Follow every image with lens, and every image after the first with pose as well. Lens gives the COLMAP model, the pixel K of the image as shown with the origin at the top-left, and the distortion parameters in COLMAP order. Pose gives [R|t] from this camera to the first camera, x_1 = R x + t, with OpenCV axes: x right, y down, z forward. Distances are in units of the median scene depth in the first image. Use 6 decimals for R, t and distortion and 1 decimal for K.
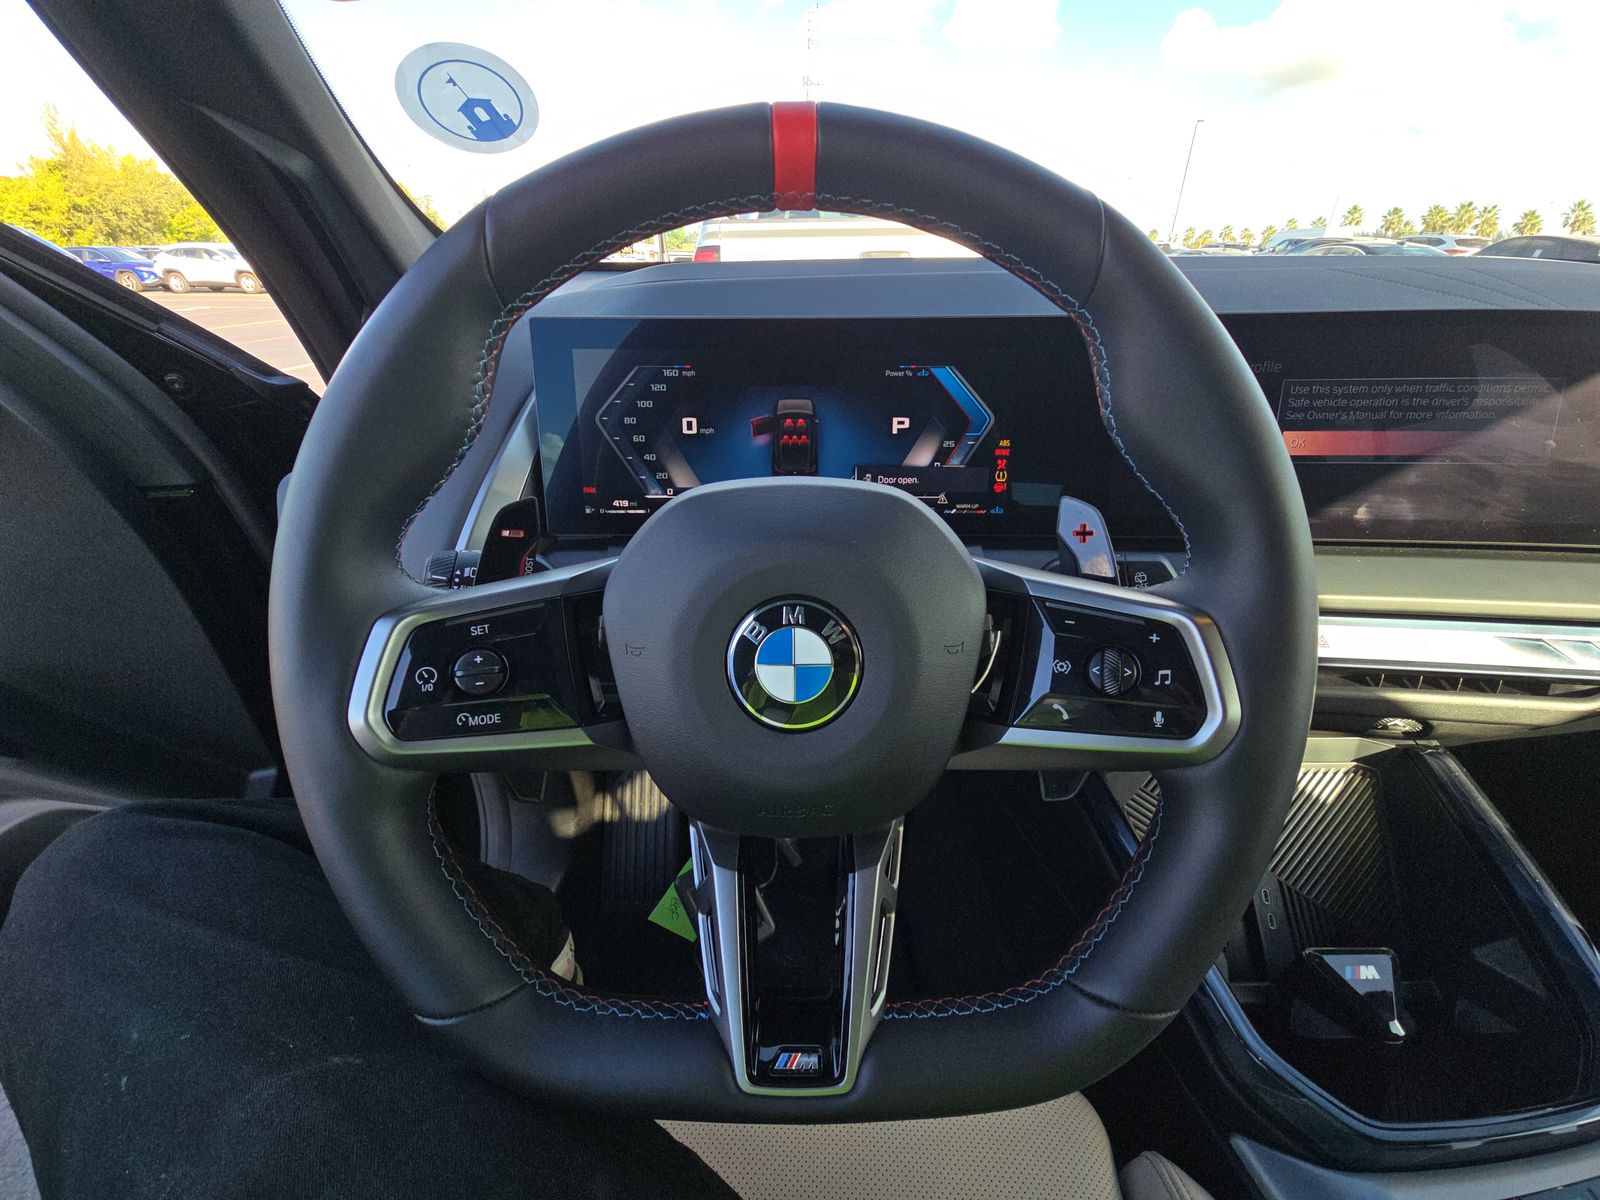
lens RADIAL K [[634.6, 0, 801.4], [0, 634.6, 599.4], [0, 0, 1]] dist [-0.003196, -0.004972]
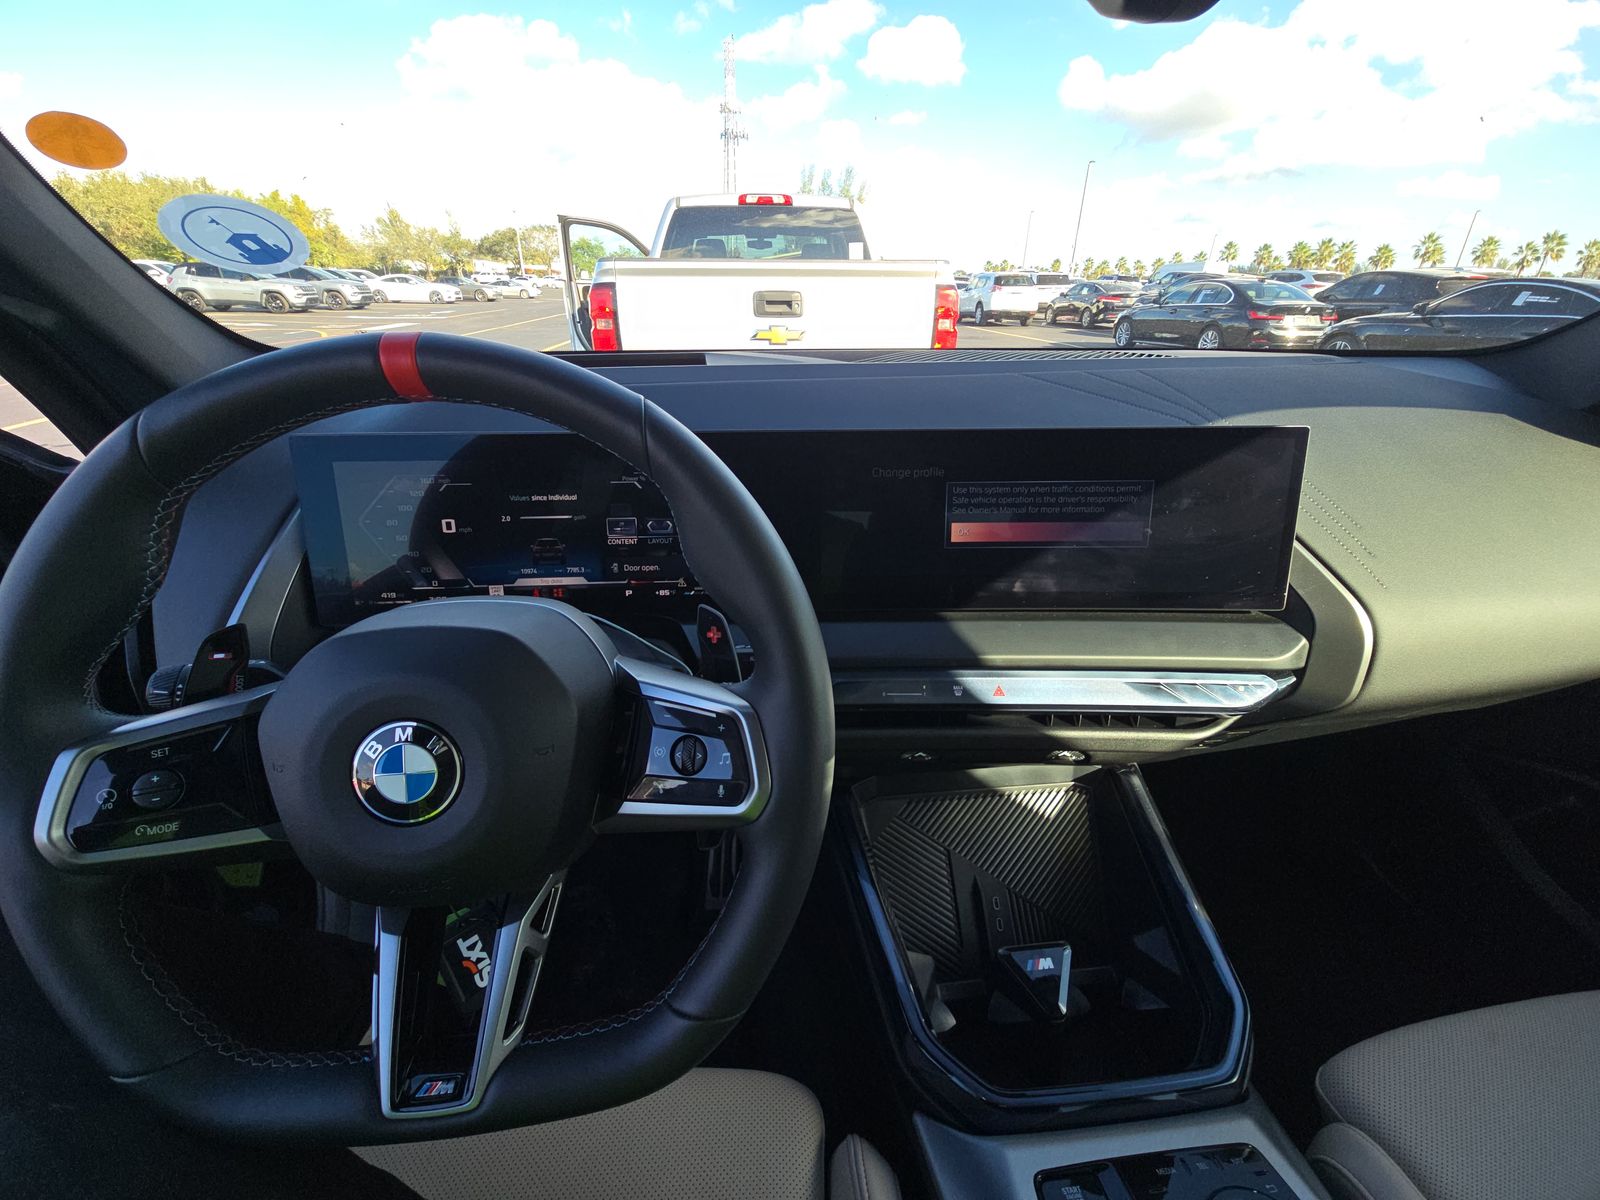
lens RADIAL K [[634.6, 0, 804.8], [0, 634.6, 601.0], [0, 0, 1]] dist [-0.003196, -0.004972]
pose [[0.993843, -0.033664, 0.105555, 0.337268], [0.036308, 0.999071, -0.023231, -0.094156], [-0.104675, 0.026921, 0.994142, -0.185423]]
